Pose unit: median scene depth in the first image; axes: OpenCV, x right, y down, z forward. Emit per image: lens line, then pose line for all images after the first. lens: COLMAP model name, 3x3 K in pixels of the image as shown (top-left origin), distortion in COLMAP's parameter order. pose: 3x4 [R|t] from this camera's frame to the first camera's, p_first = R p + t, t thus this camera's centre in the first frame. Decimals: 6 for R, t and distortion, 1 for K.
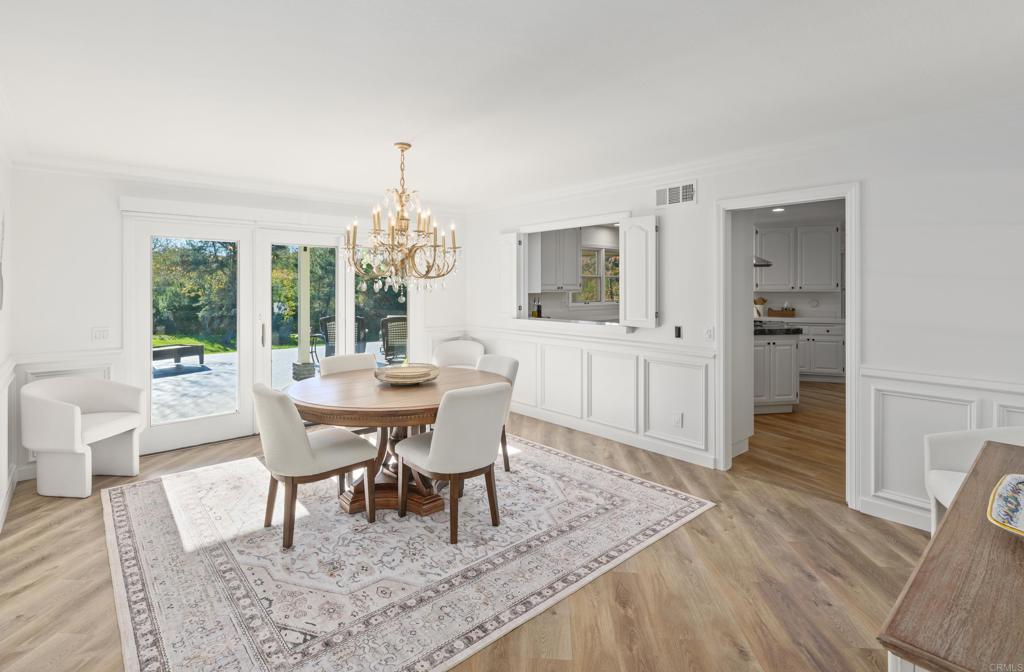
lens RADIAL K [[498.4, 0, 514.6], [0, 498.4, 287.9], [0, 0, 1]] dist [-0.000852, -0.000178]
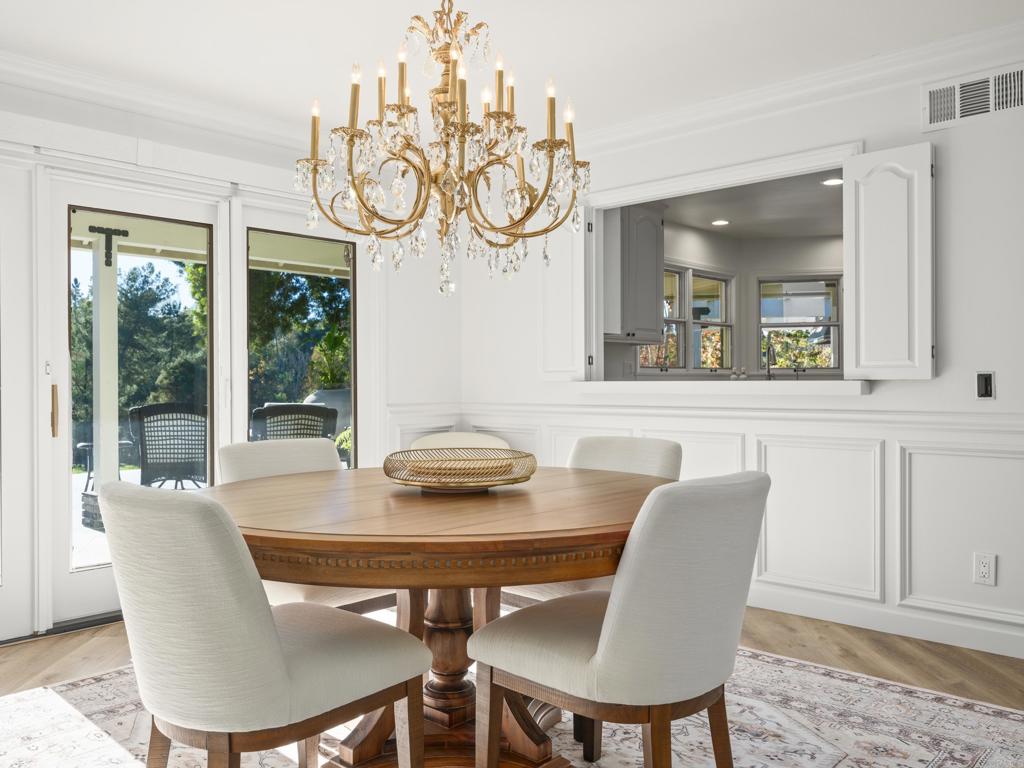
lens RADIAL K [[837.6, 0, 512.0], [0, 837.6, 384.0], [0, 0, 1]] dist [-0.001303, -0.006237]
pose [[0.994821, -0.003884, 0.101572, -0.233914], [0.003776, 0.999992, 0.001252, 0.097821], [-0.101576, -0.000862, 0.994827, 0.291138]]
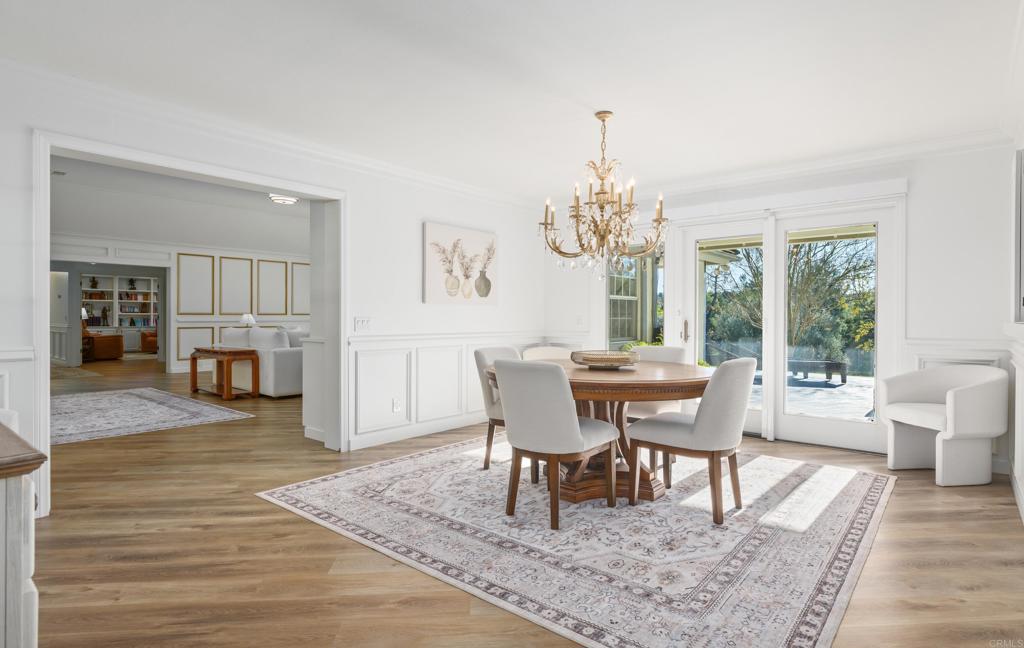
lens RADIAL K [[534.7, 0, 512.0], [0, 534.7, 324.0], [0, 0, 1]] dist [0.000959, -0.000016]
pose [[0.142876, 0.011543, -0.989673, 0.718840], [-0.004224, 0.999930, 0.011053, 0.092786], [0.989732, 0.002602, 0.142914, 0.659387]]
